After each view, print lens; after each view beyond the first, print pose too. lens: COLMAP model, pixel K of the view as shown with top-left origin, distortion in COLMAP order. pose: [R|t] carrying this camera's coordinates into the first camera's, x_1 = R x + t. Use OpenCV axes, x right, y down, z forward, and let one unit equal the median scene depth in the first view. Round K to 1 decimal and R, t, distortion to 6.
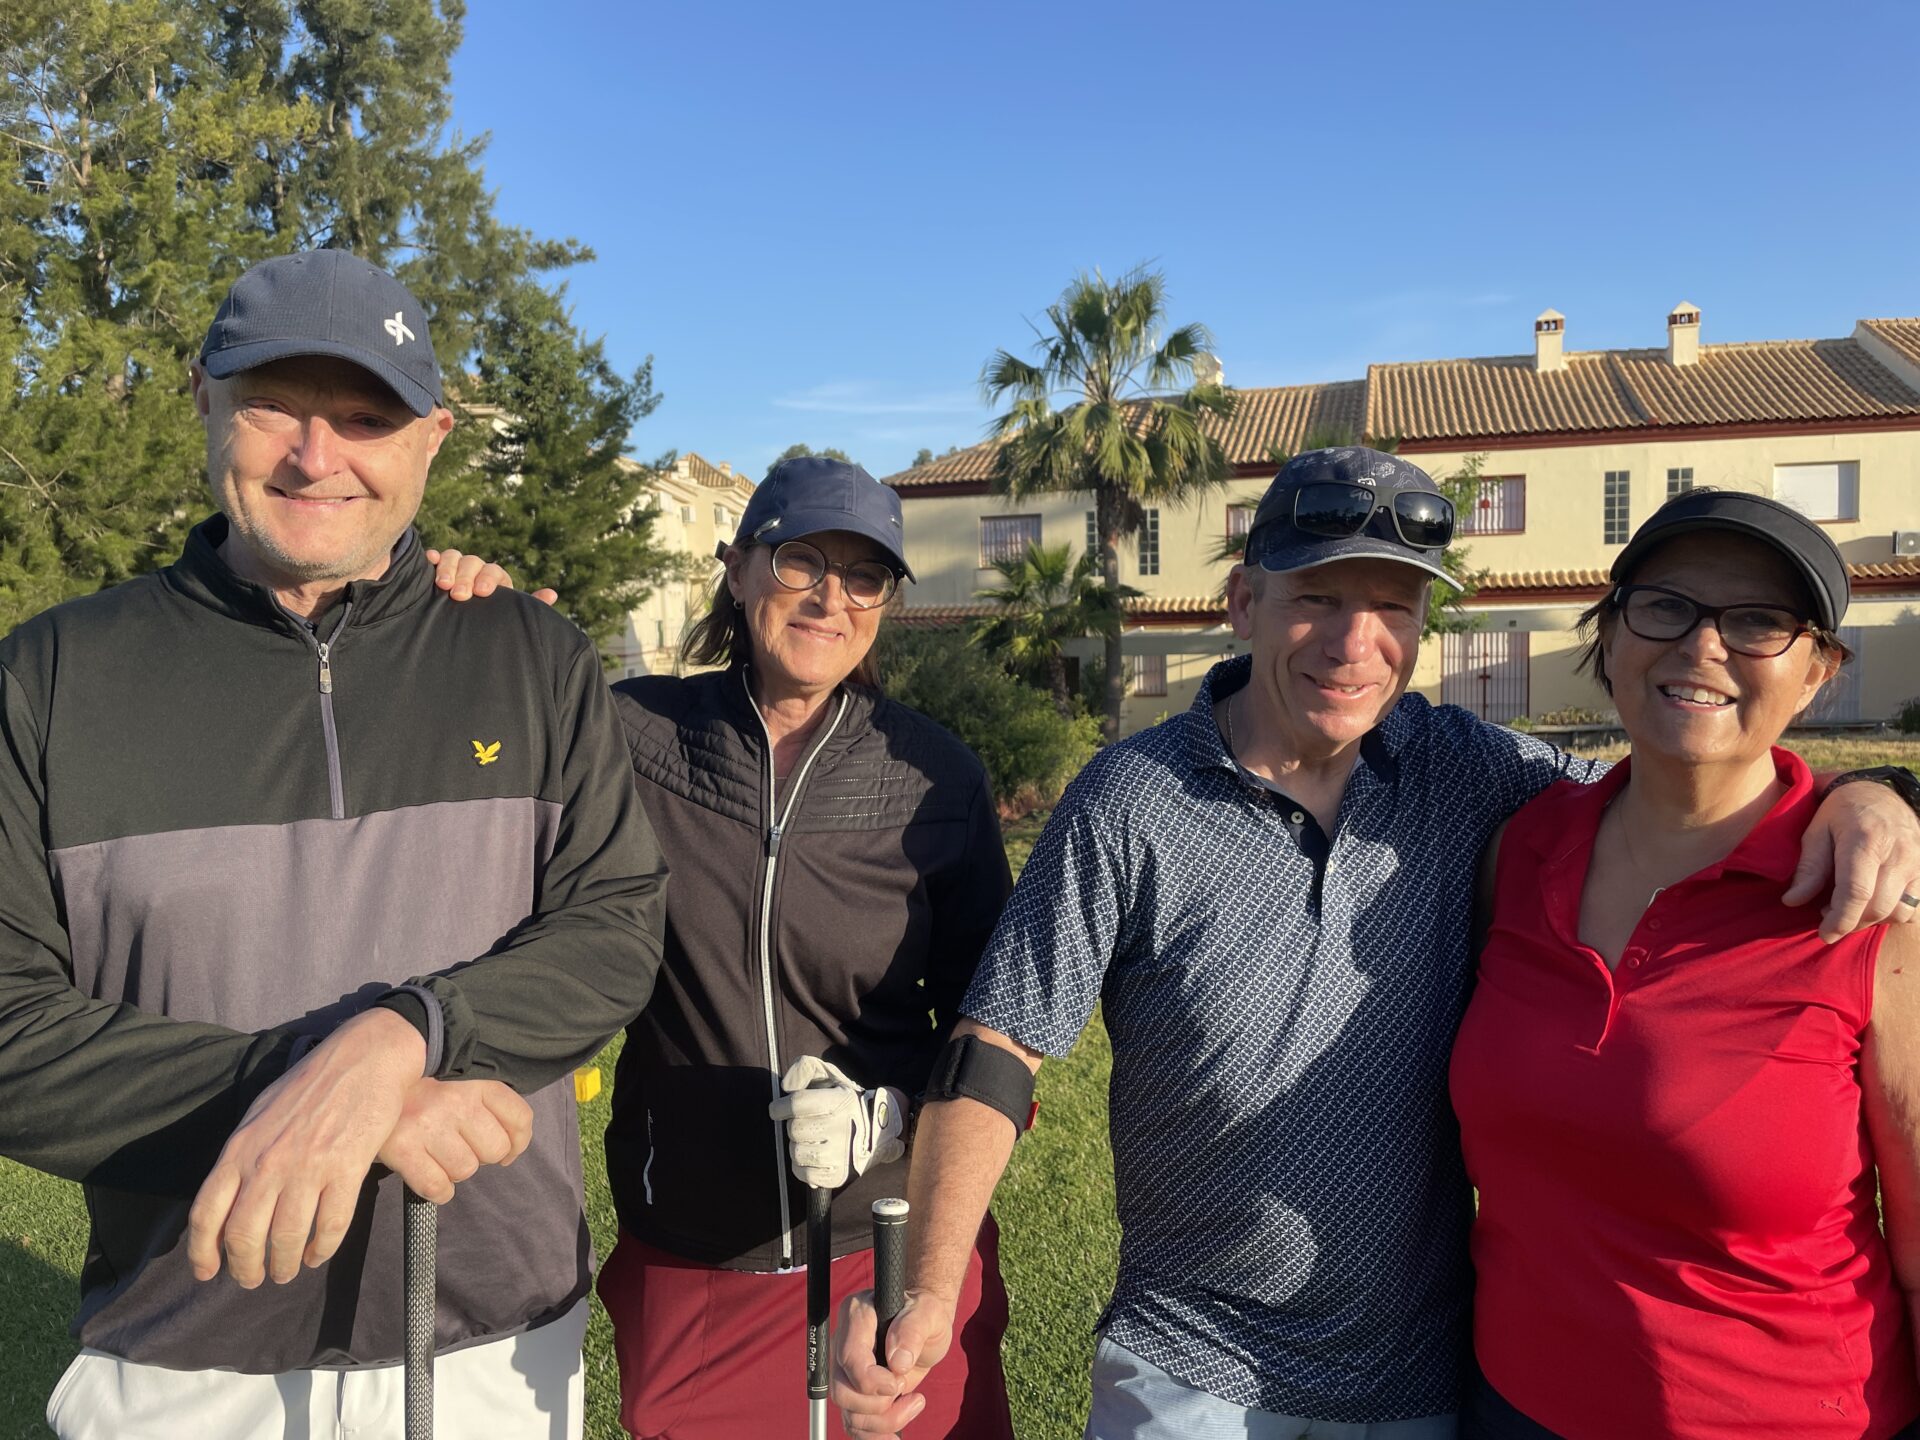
lens RADIAL K [[1438.5, 0, 970.4], [0, 1438.5, 732.6], [0, 0, 1]] dist [0.070022, -0.094508]
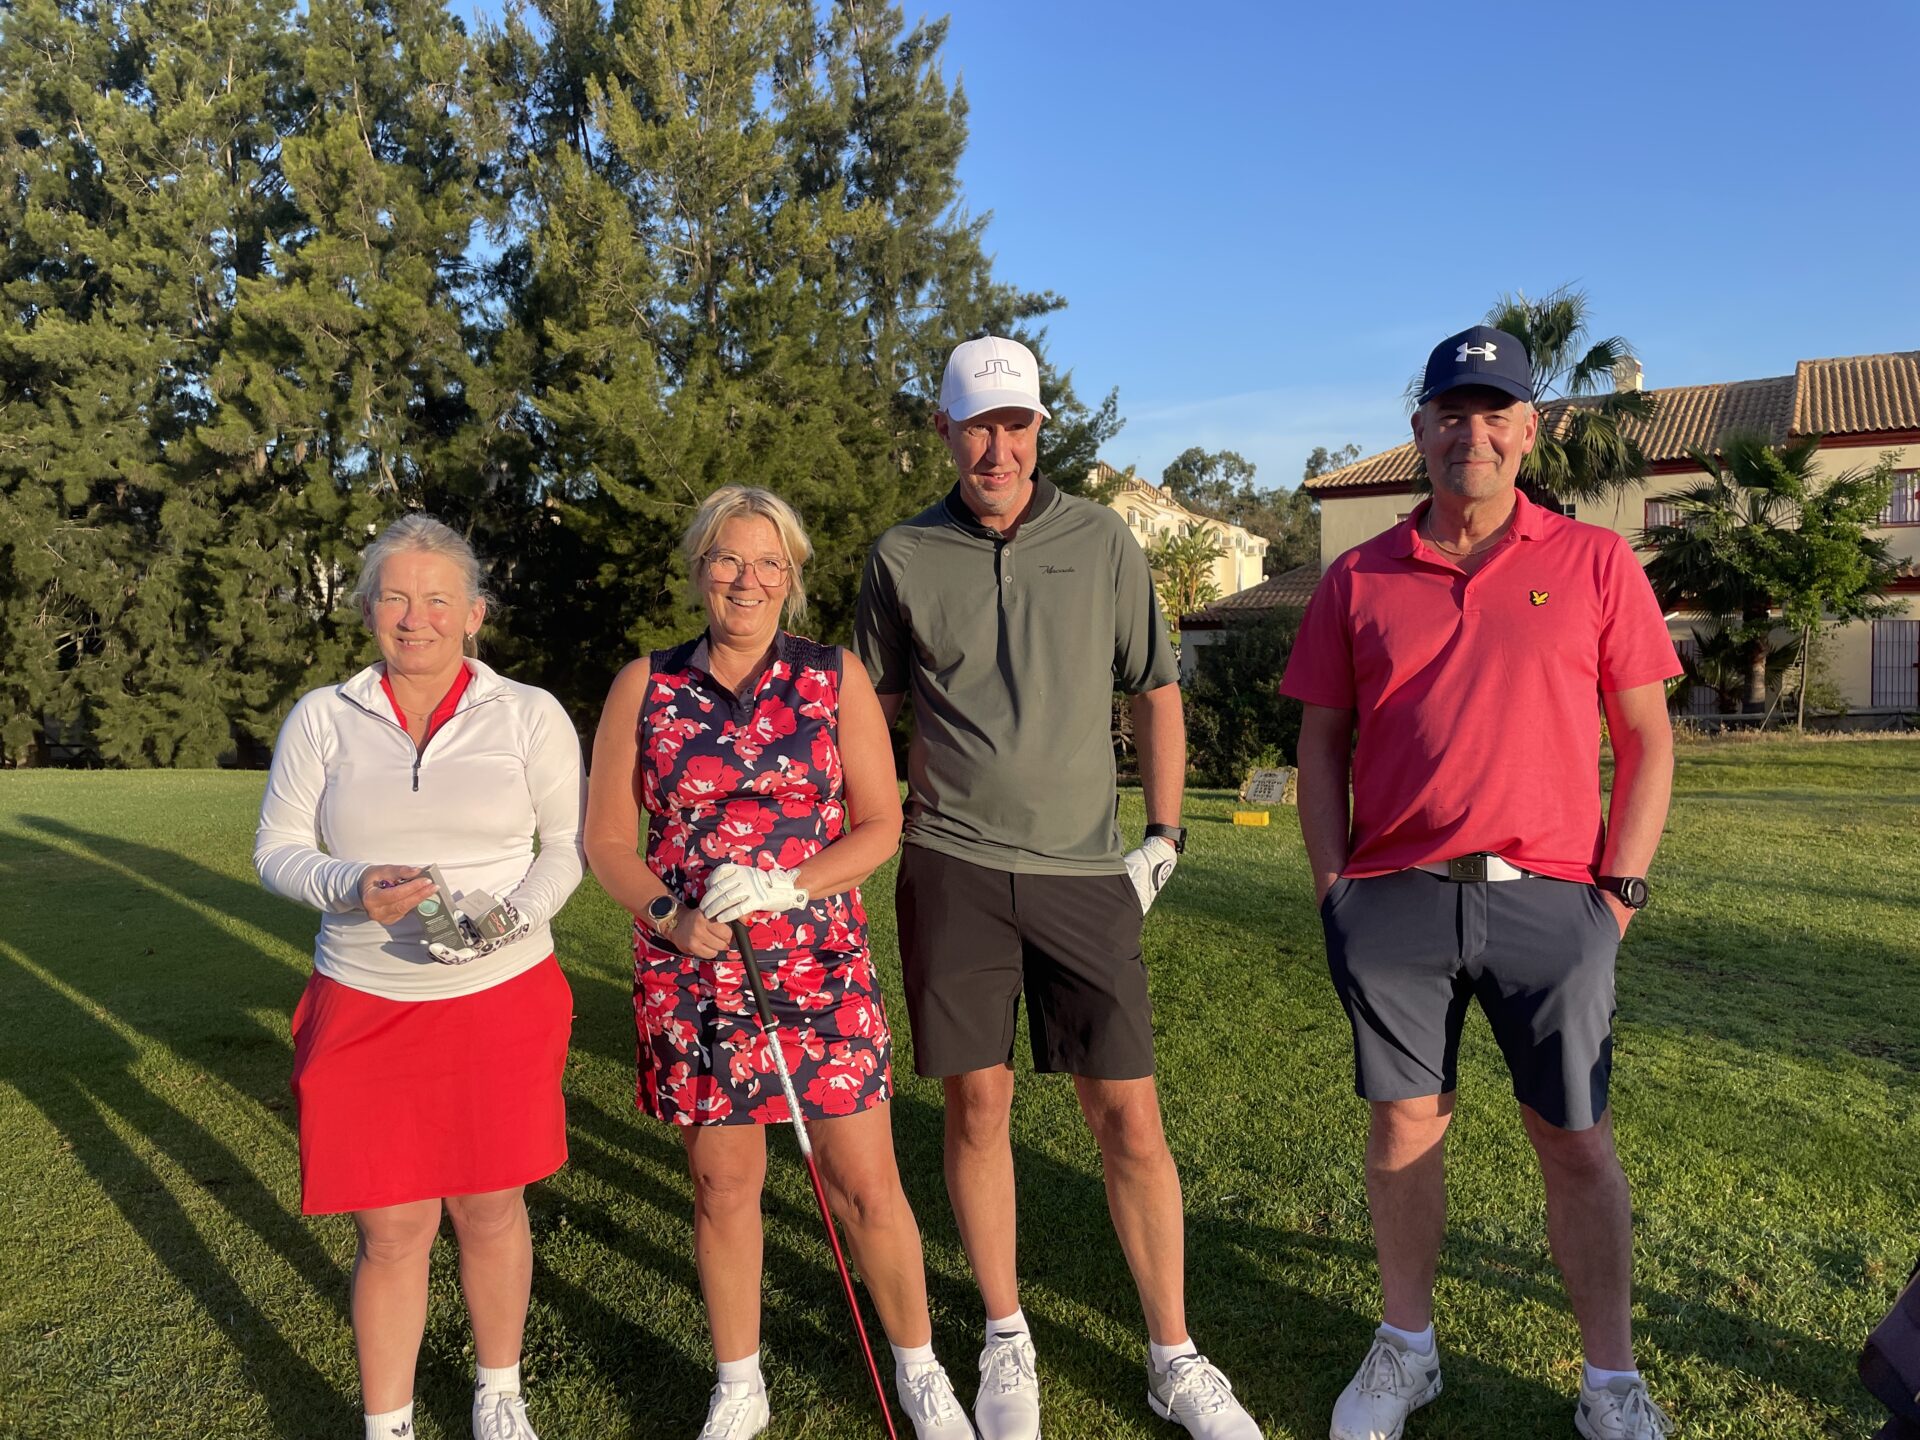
lens RADIAL K [[1438.5, 0, 970.7], [0, 1438.5, 709.7], [0, 0, 1]] dist [0.070022, -0.094508]
pose [[0.966565, 0.018562, -0.255750, -0.025465], [-0.022649, 0.999658, -0.013044, 0.022055], [0.255420, 0.018400, 0.966655, -0.159633]]
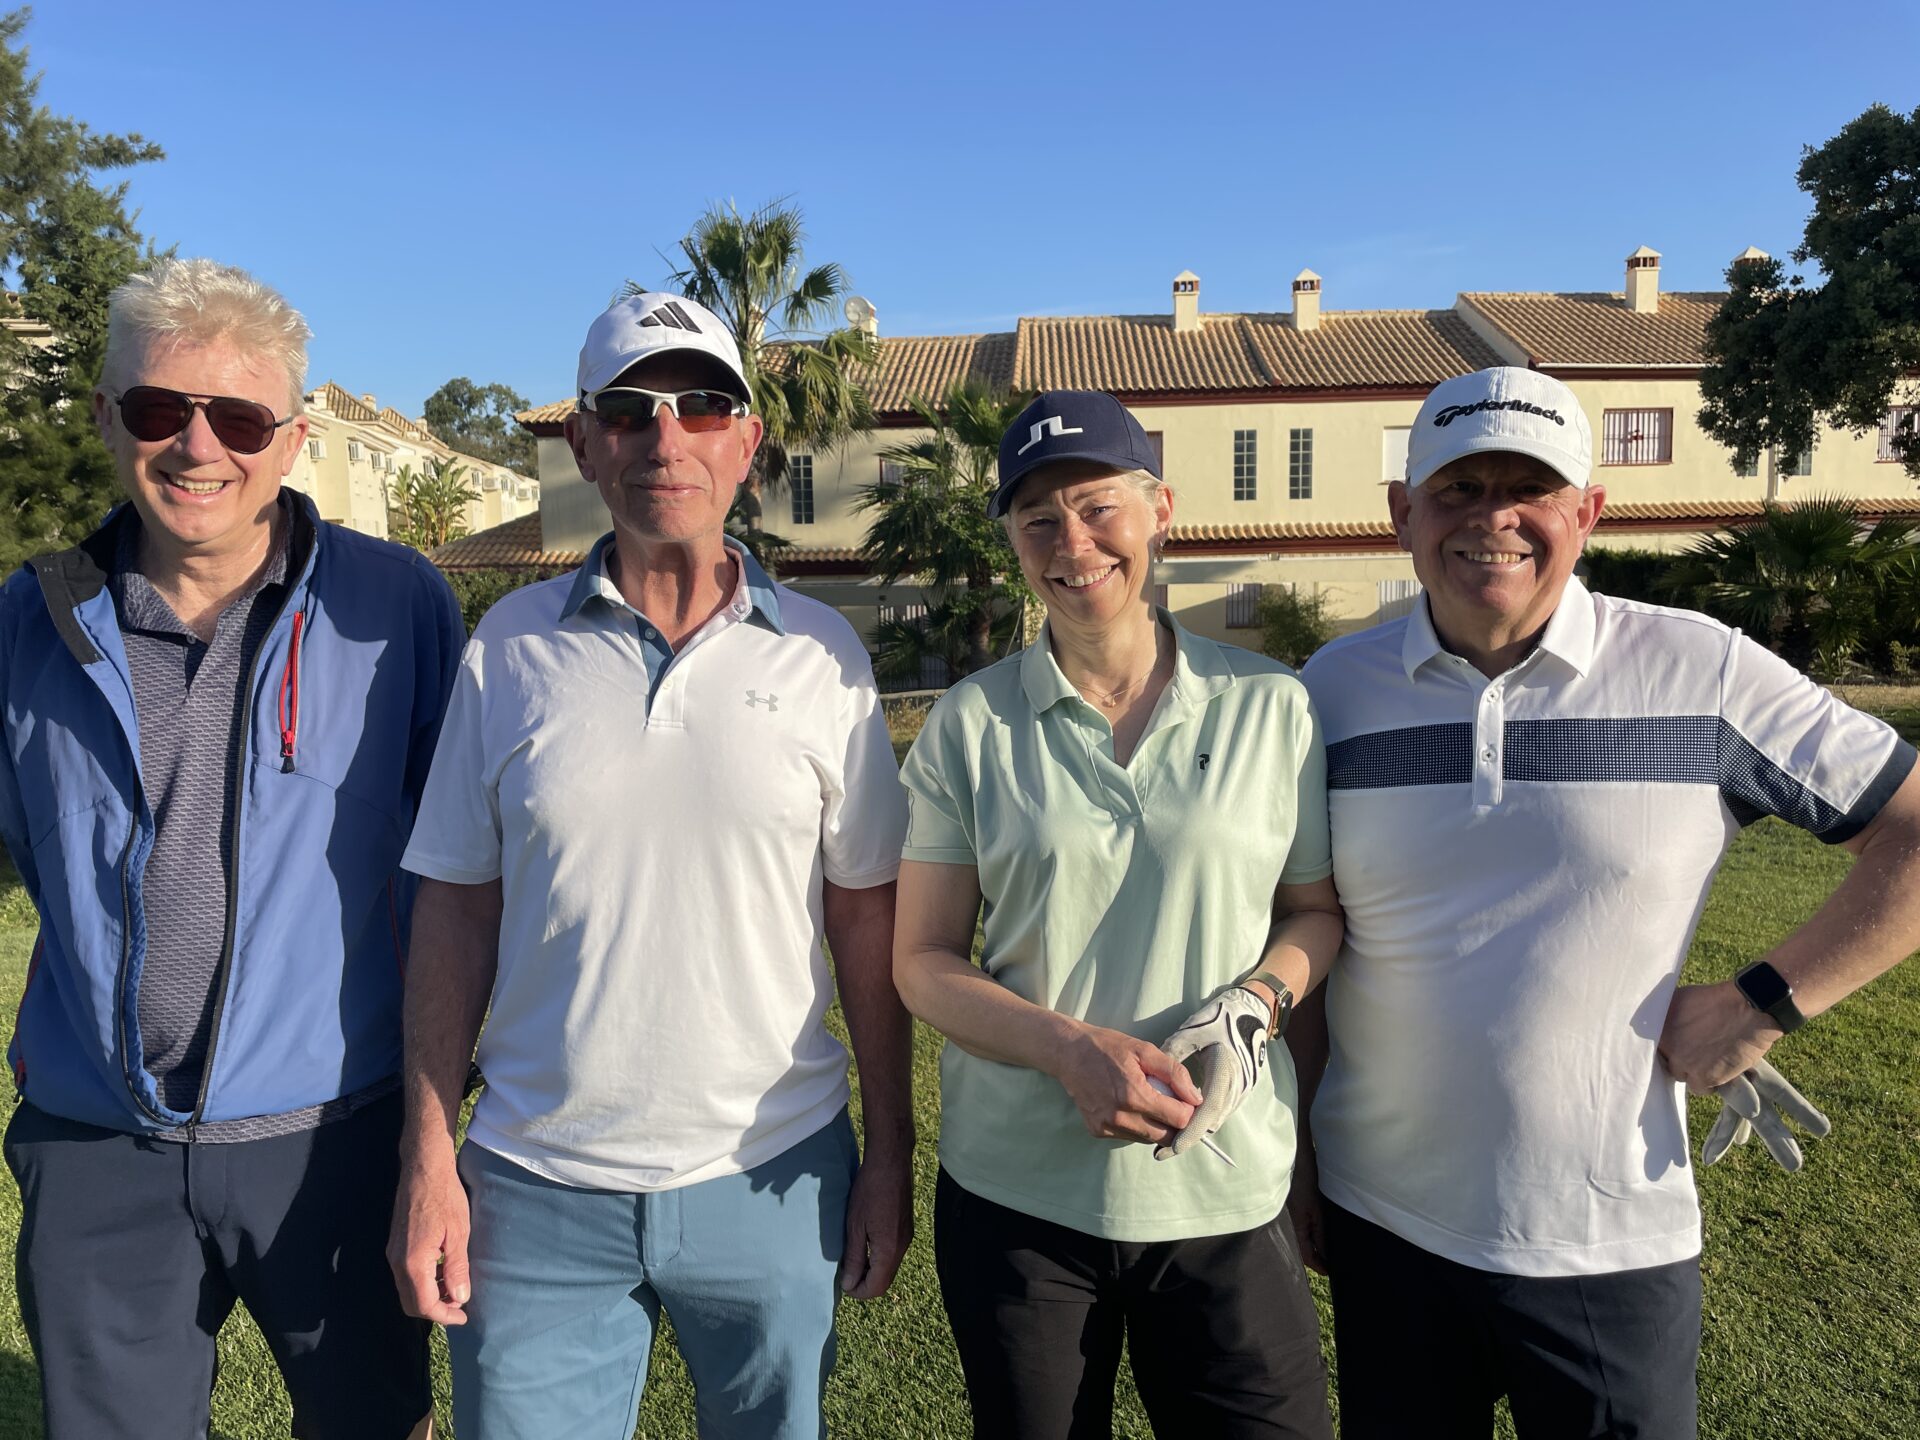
lens RADIAL K [[1438.5, 0, 965.7], [0, 1438.5, 709.8], [0, 0, 1]] dist [0.070022, -0.094508]
pose [[0.979016, -0.014445, 0.203272, 0.035214], [0.010289, 0.999716, 0.021487, -0.003767], [-0.203525, -0.018945, 0.978886, 0.023190]]
